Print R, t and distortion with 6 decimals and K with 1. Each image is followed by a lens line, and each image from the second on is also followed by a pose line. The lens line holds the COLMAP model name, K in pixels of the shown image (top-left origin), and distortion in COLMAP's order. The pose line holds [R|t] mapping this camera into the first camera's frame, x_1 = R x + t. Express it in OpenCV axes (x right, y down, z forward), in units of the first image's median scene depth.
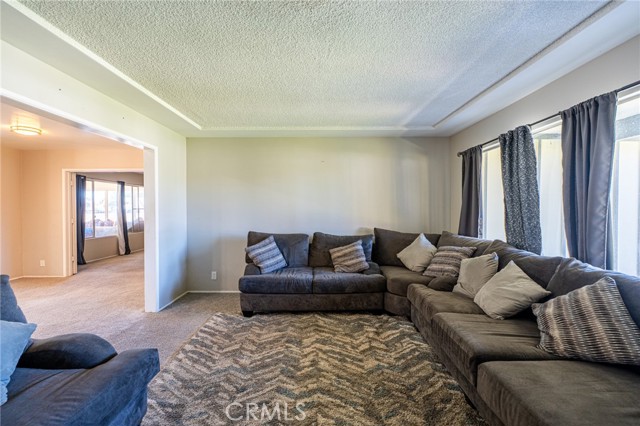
lens RADIAL K [[280.7, 0, 318.9], [0, 280.7, 212.4], [0, 0, 1]] dist [0.000445, -0.000685]
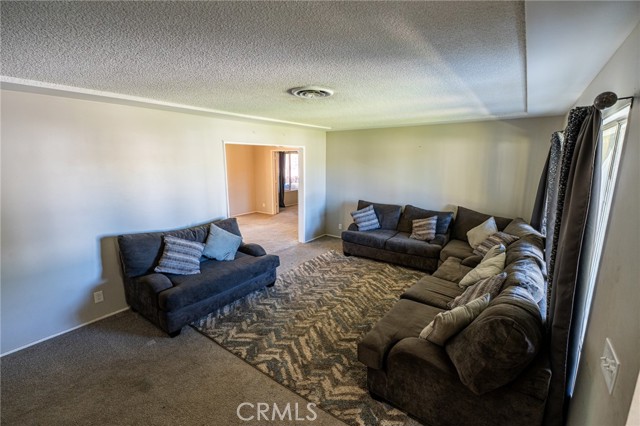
lens RADIAL K [[280.7, 0, 318.9], [0, 280.7, 212.4], [0, 0, 1]] dist [0.000445, -0.000685]
pose [[0.806878, 0.113386, -0.579733, 0.518569], [-0.009226, 0.983704, 0.179556, -0.153389], [0.590645, -0.139532, 0.794776, -0.315884]]
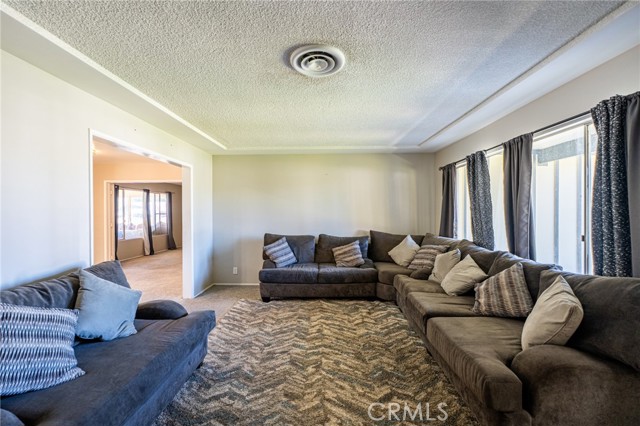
lens RADIAL K [[280.7, 0, 318.9], [0, 280.7, 212.4], [0, 0, 1]] dist [0.000445, -0.000685]
pose [[0.999804, -0.002471, -0.019650, 0.005614], [0.002230, 0.999922, -0.012275, -0.008721], [0.019678, 0.012229, 0.999732, -0.246849]]
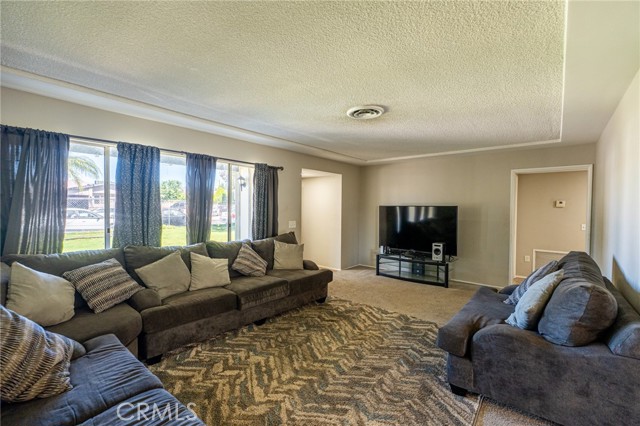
lens RADIAL K [[280.7, 0, 318.9], [0, 280.7, 212.4], [0, 0, 1]] dist [0.000445, -0.000685]
pose [[-0.764051, -0.016634, 0.644942, -0.495531], [-0.000289, 0.999676, 0.025442, -0.043297], [-0.645156, 0.019252, -0.763808, 1.183409]]
